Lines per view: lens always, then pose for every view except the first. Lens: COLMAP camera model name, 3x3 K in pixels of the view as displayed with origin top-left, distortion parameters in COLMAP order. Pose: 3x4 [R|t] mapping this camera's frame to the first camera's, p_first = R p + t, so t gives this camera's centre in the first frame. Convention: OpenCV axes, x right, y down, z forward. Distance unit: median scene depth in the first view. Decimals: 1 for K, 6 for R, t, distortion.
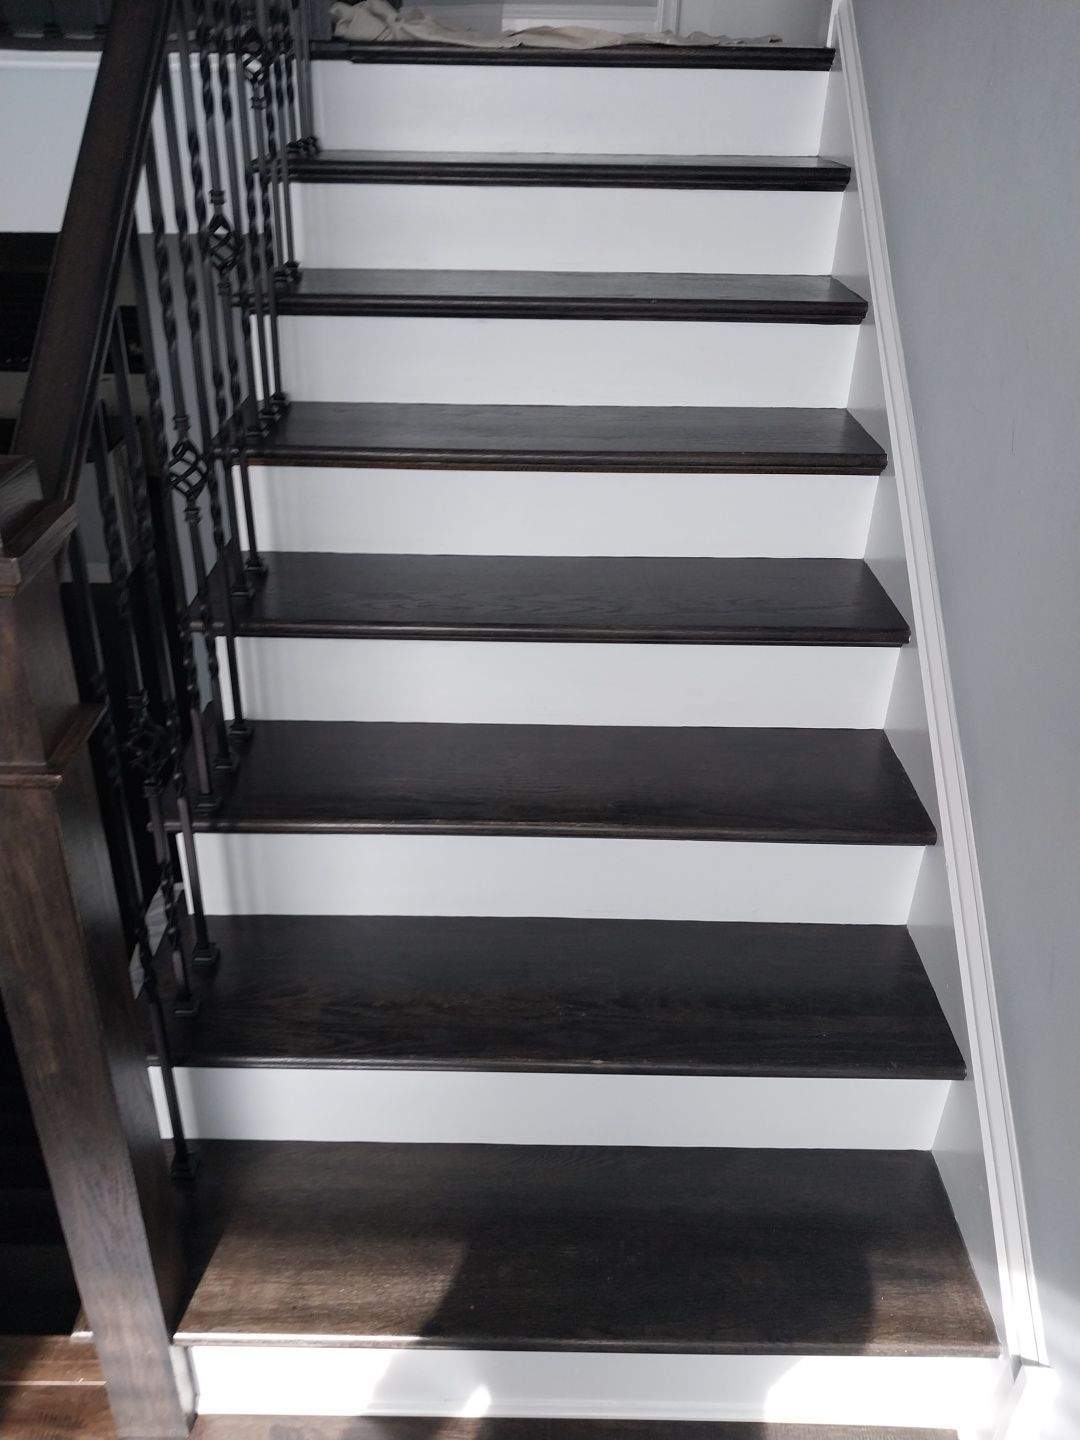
lens RADIAL K [[1137.6, 0, 534.2], [0, 1137.6, 723.8], [0, 0, 1]] dist [0.046244, -0.020410]
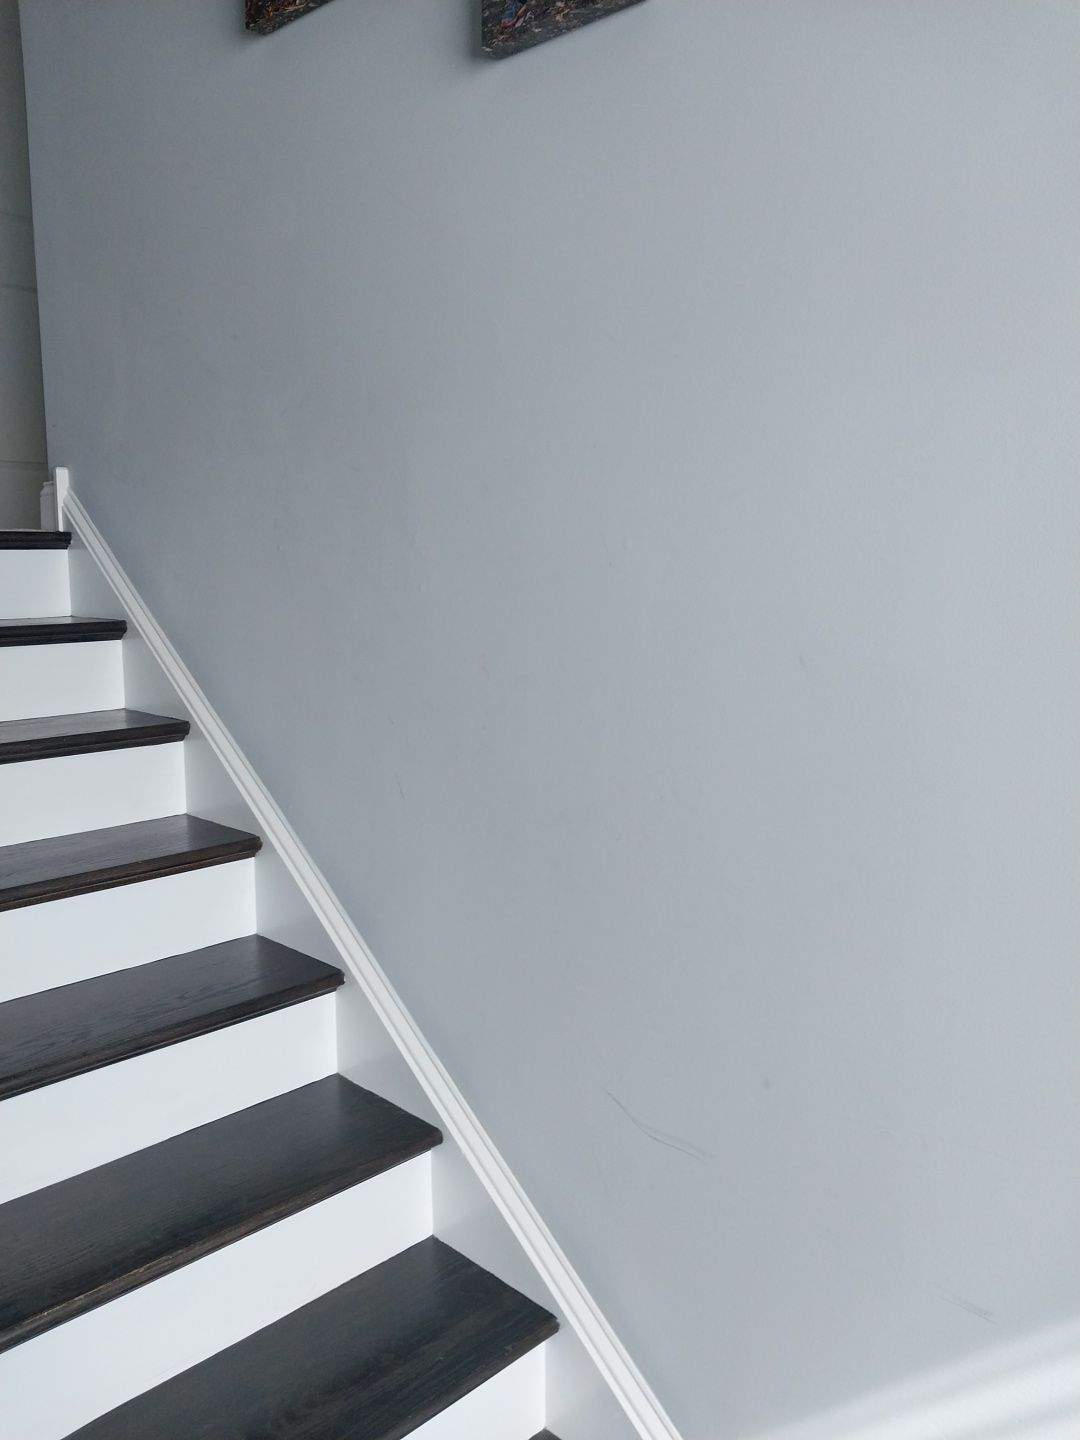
lens RADIAL K [[1137.6, 0, 532.3], [0, 1137.6, 714.7], [0, 0, 1]] dist [0.046244, -0.020410]
pose [[0.717980, -0.118466, 0.685909, -0.251357], [0.358296, 0.907735, -0.218271, 0.000219], [-0.596766, 0.402472, 0.694181, -0.004376]]
